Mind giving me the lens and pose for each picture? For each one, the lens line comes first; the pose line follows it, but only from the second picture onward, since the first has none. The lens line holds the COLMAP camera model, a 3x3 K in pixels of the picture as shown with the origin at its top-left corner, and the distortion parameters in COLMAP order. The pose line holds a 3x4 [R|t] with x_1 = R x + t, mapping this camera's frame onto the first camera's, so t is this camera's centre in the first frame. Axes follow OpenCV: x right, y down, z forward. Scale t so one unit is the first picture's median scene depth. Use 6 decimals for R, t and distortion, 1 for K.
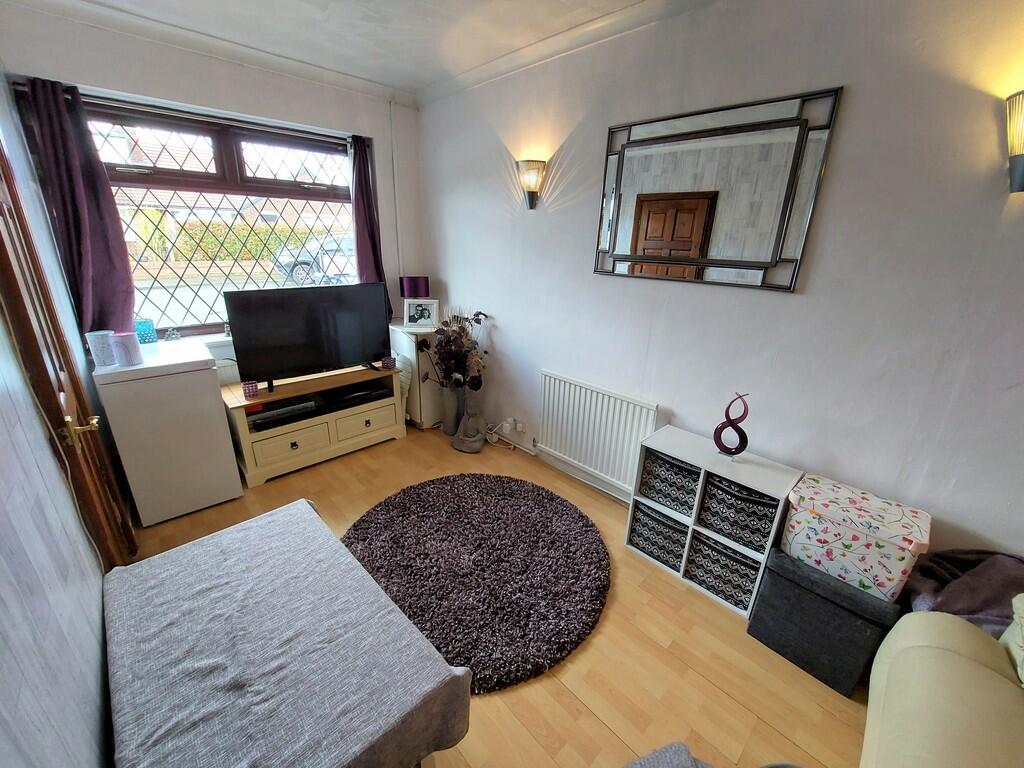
lens RADIAL K [[405.5, 0, 509.6], [0, 405.5, 382.2], [0, 0, 1]] dist [-0.022261, -0.000627]
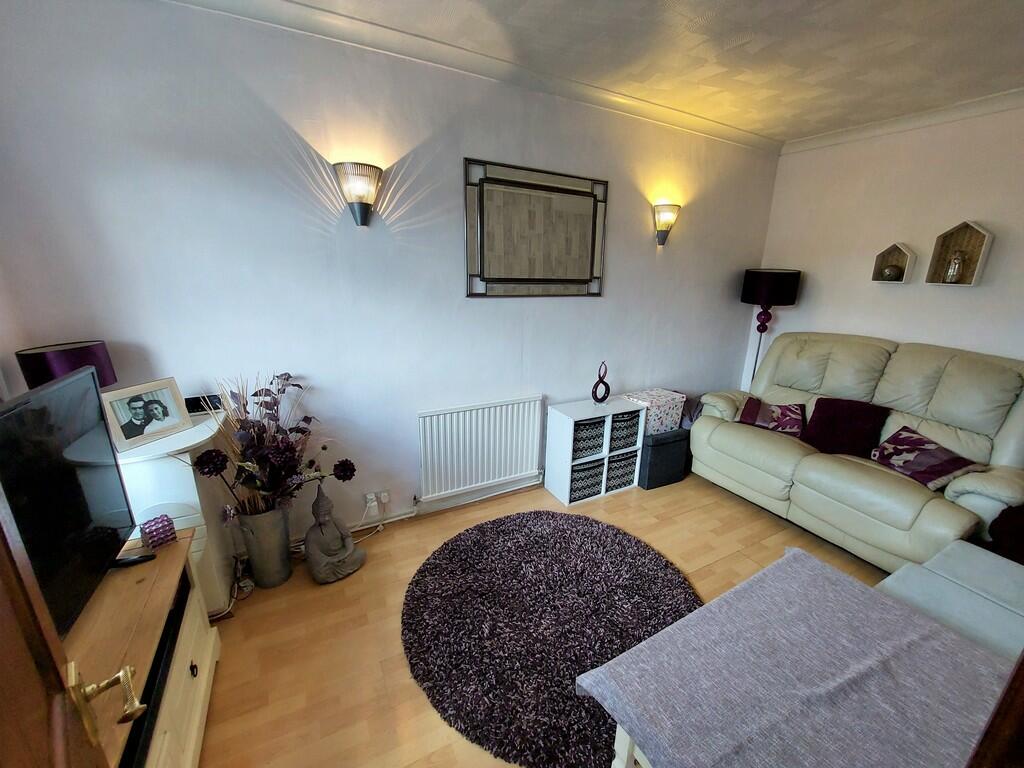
lens RADIAL K [[405.5, 0, 510.8], [0, 405.5, 385.2], [0, 0, 1]] dist [-0.022261, -0.000627]
pose [[0.273000, -0.281173, 0.920007, -0.870873], [0.304219, 0.932490, 0.194715, -0.262771], [-0.912646, 0.226726, 0.340108, 0.696763]]
